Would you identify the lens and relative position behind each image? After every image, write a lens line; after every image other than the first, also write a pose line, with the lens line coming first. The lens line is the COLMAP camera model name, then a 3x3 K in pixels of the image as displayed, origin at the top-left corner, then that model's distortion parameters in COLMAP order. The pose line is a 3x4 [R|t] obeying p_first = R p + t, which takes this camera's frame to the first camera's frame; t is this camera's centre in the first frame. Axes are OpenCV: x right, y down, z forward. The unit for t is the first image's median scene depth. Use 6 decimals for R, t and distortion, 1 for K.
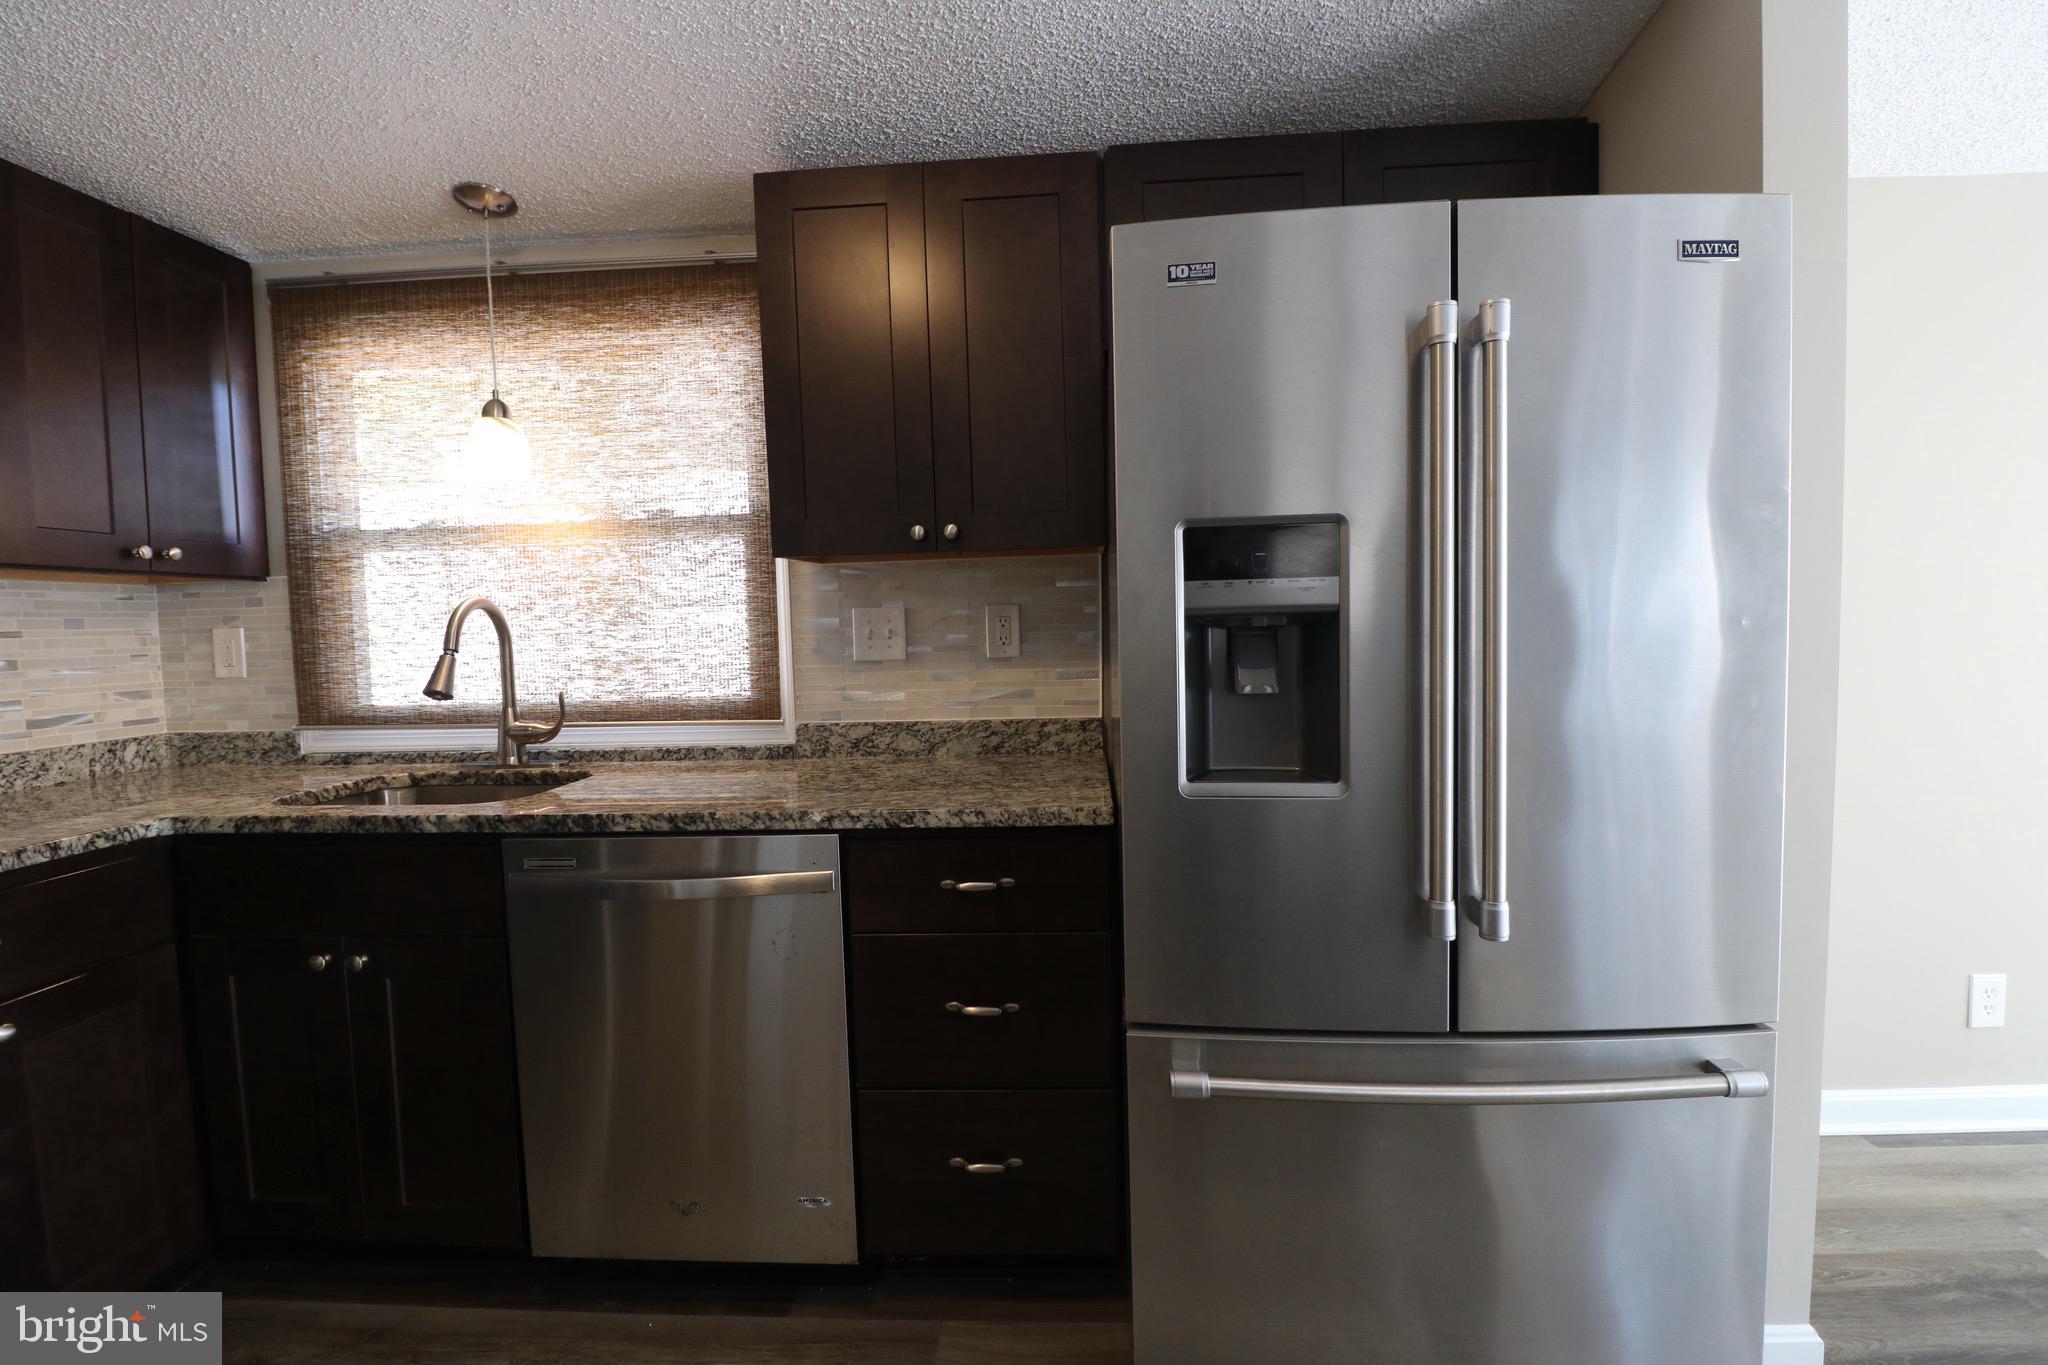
lens RADIAL K [[955.5, 0, 1022.6], [0, 955.5, 681.3], [0, 0, 1]] dist [-0.001616, -0.010075]
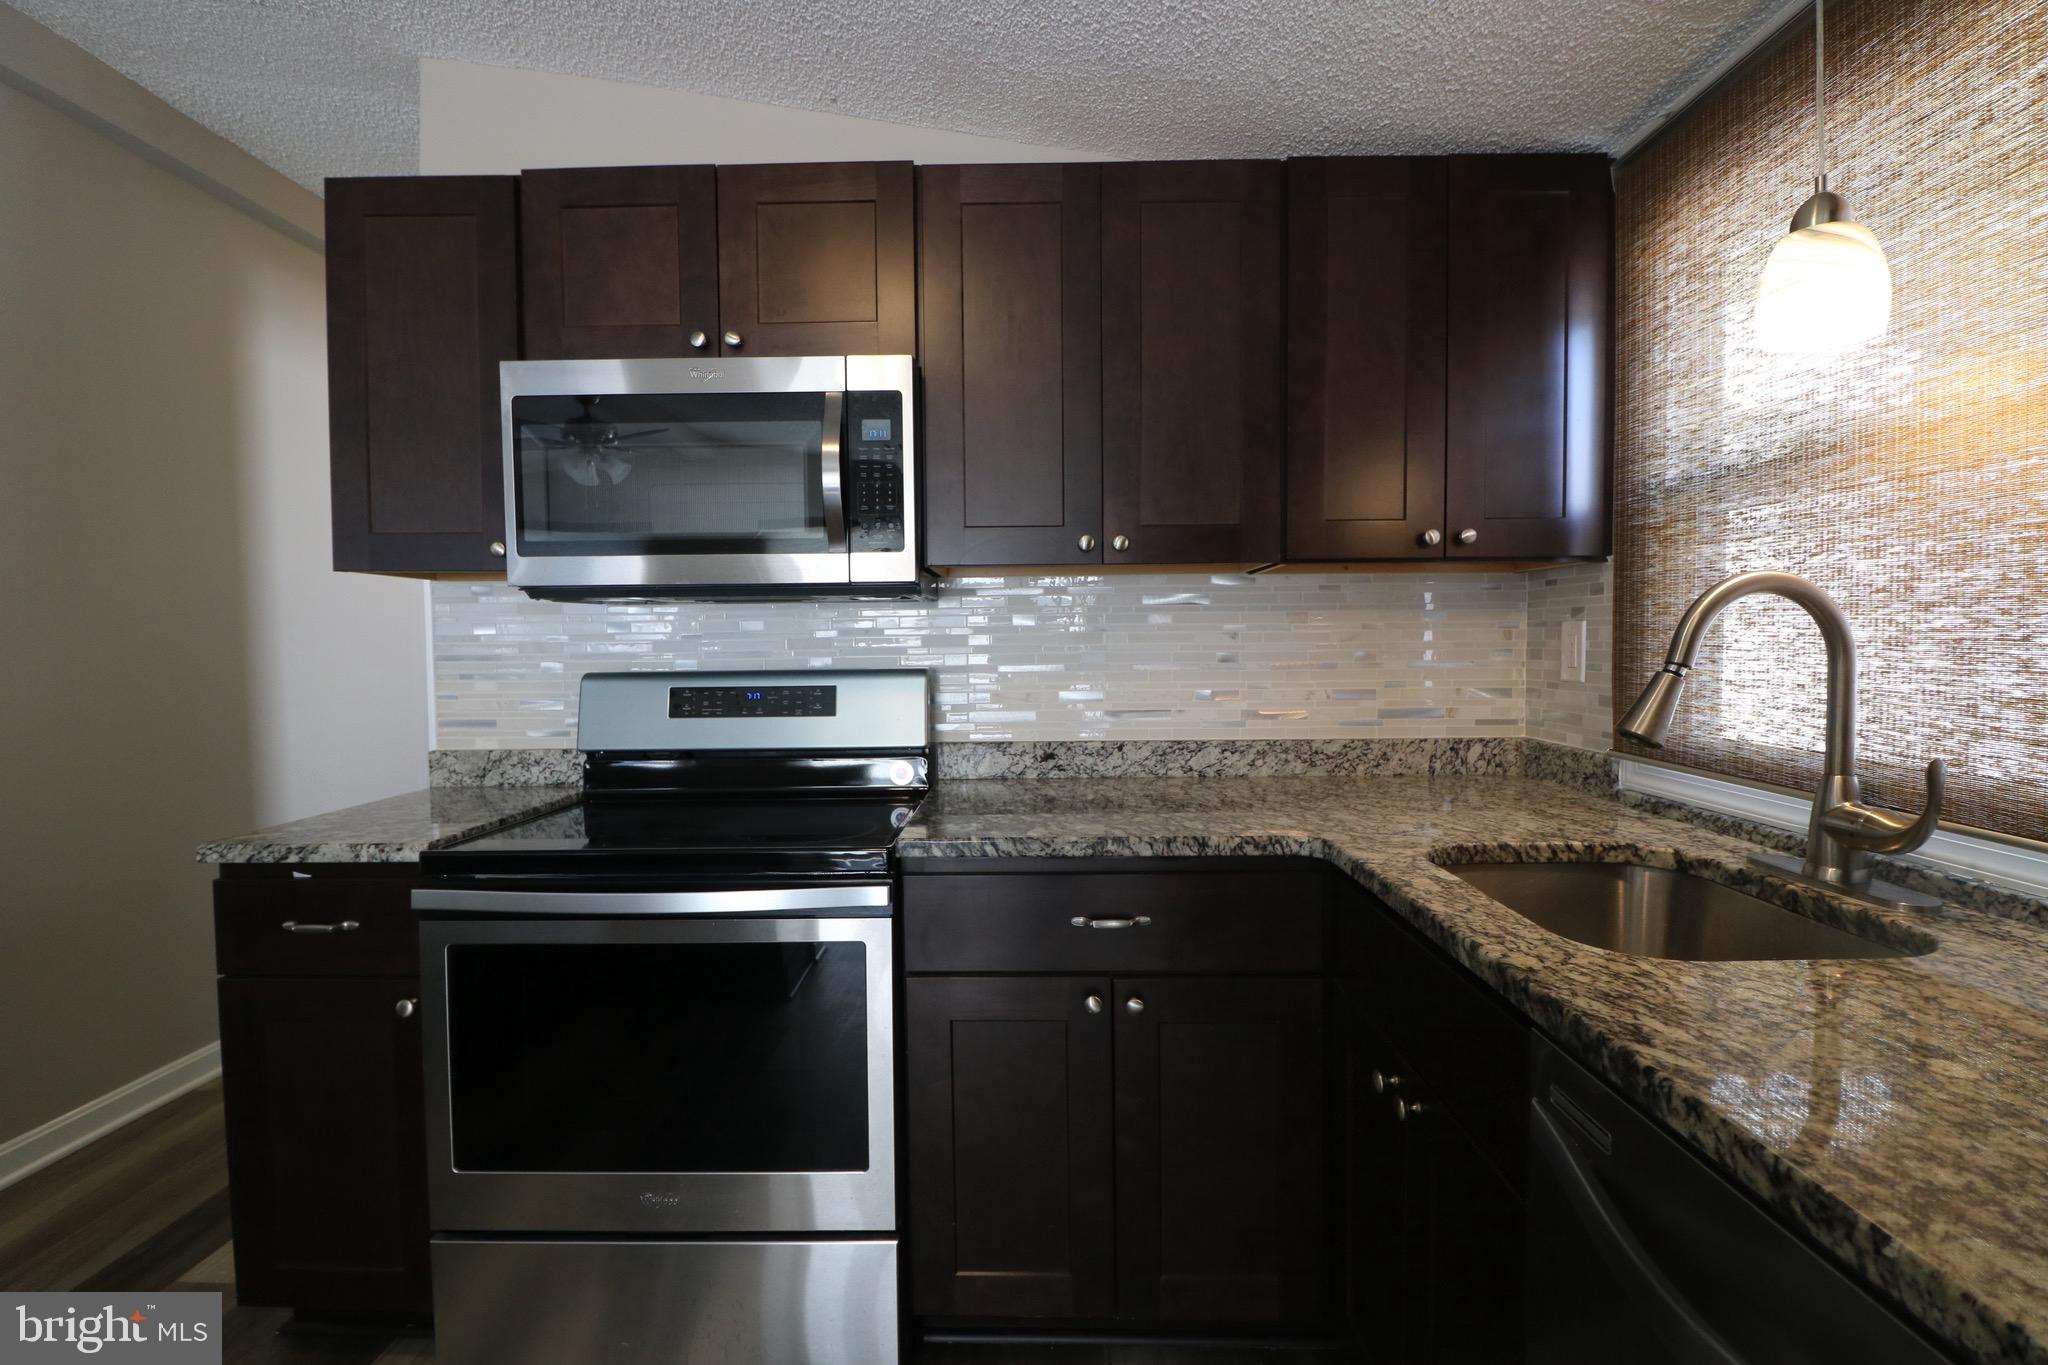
lens RADIAL K [[955.5, 0, 1017.1], [0, 955.5, 679.9], [0, 0, 1]] dist [-0.001616, -0.010075]
pose [[0.045151, 0.068783, -0.996609, -0.031020], [-0.055536, 0.996257, 0.066242, -0.035262], [0.997435, 0.052357, 0.048802, 0.511827]]
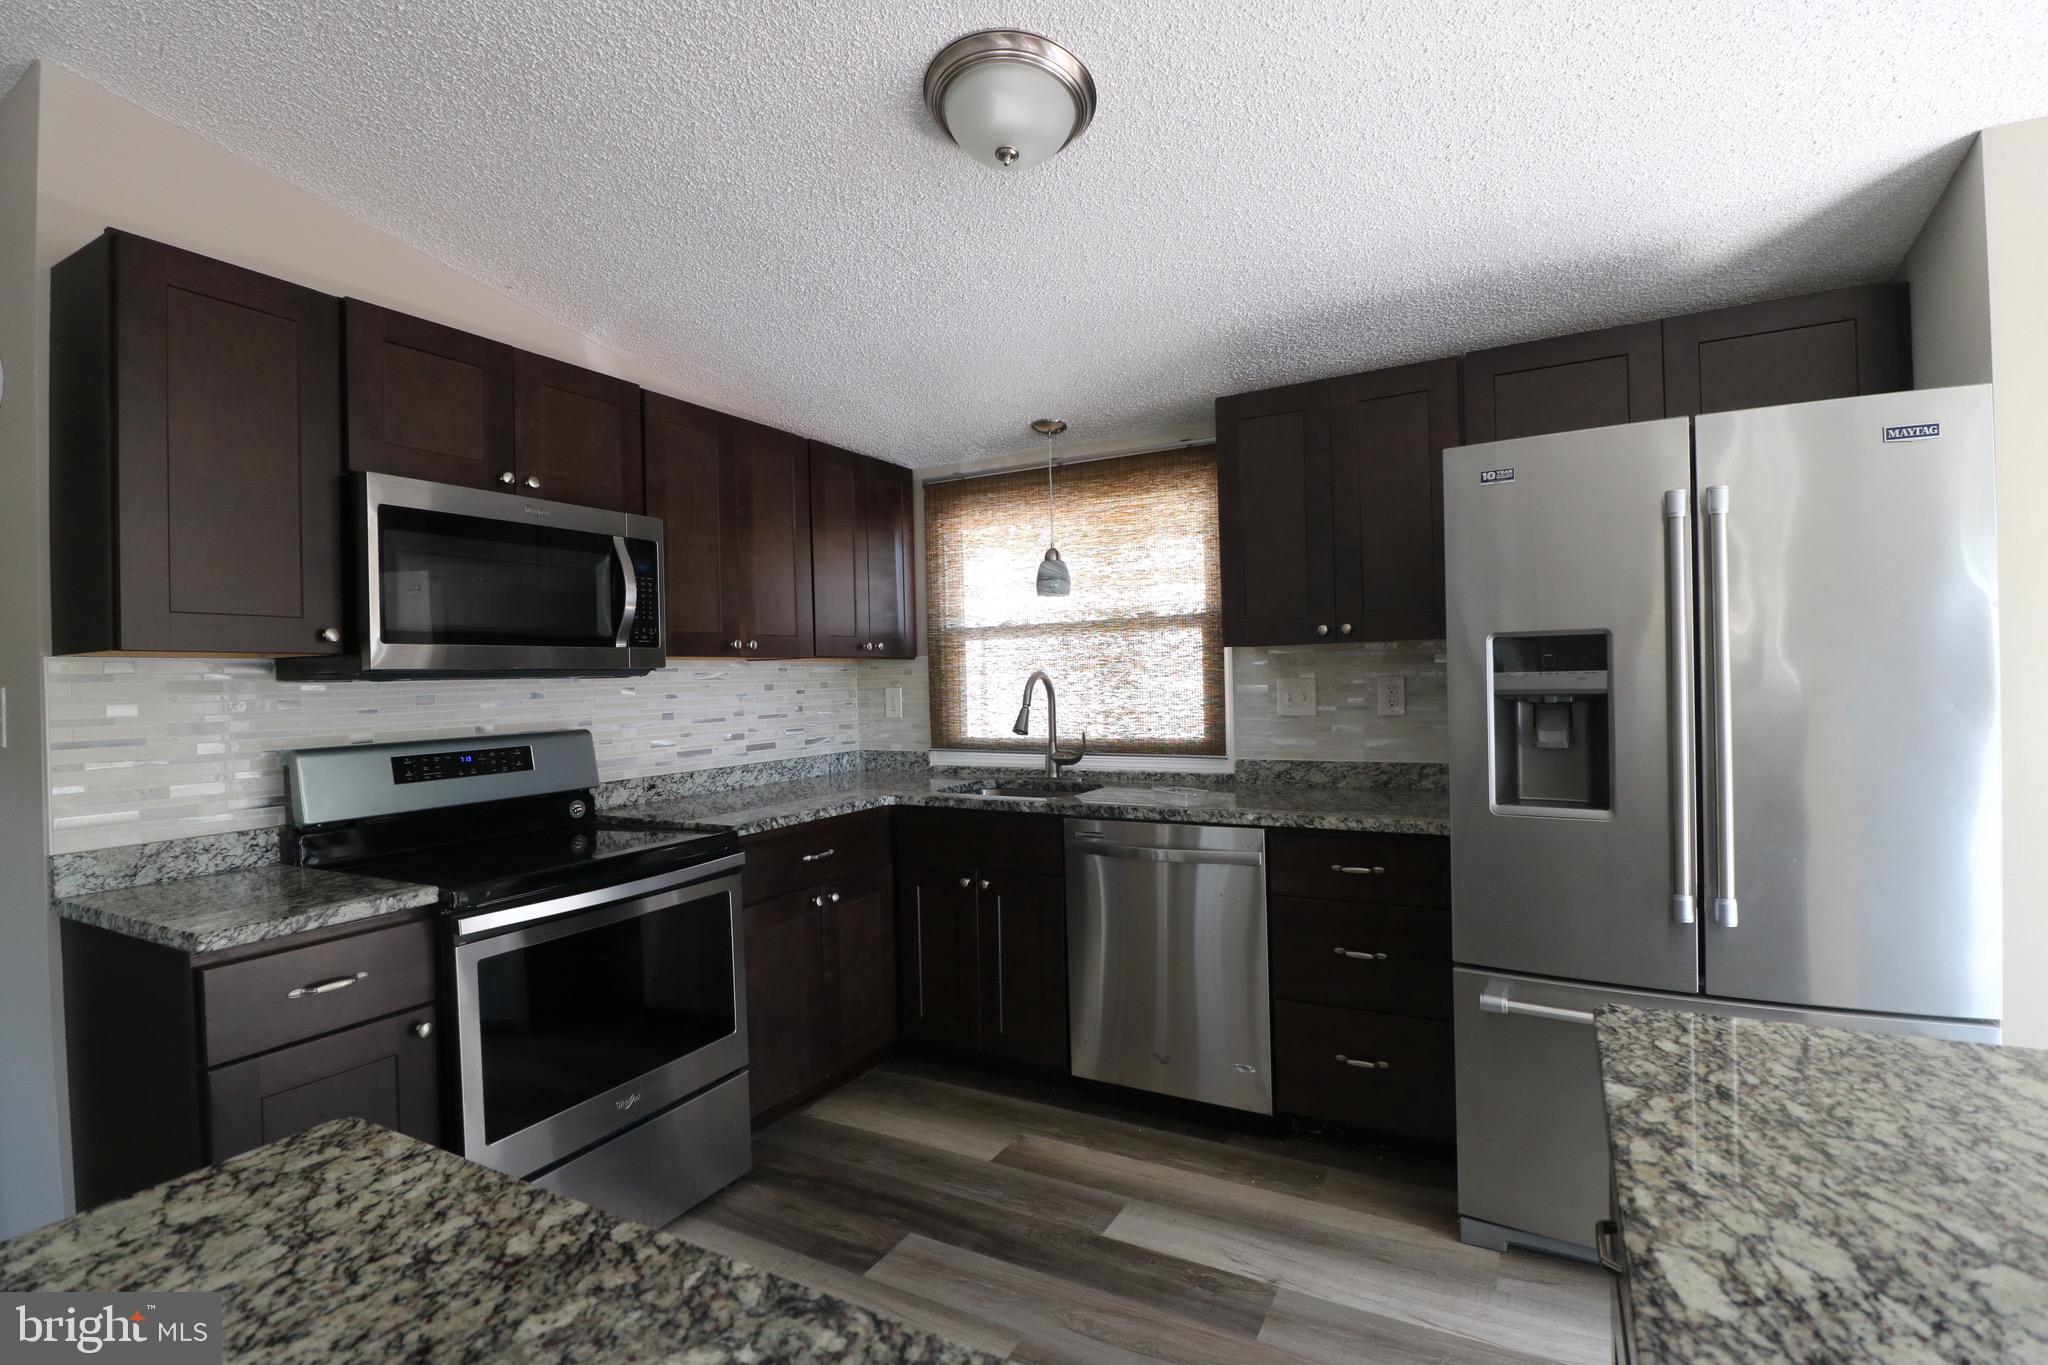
lens RADIAL K [[955.5, 0, 1028.9], [0, 955.5, 680.7], [0, 0, 1]] dist [-0.001616, -0.010075]
pose [[0.905544, 0.006066, -0.424210, 0.088920], [-0.026424, 0.998763, -0.042126, -0.004498], [0.423429, 0.049356, 0.904584, -0.435117]]
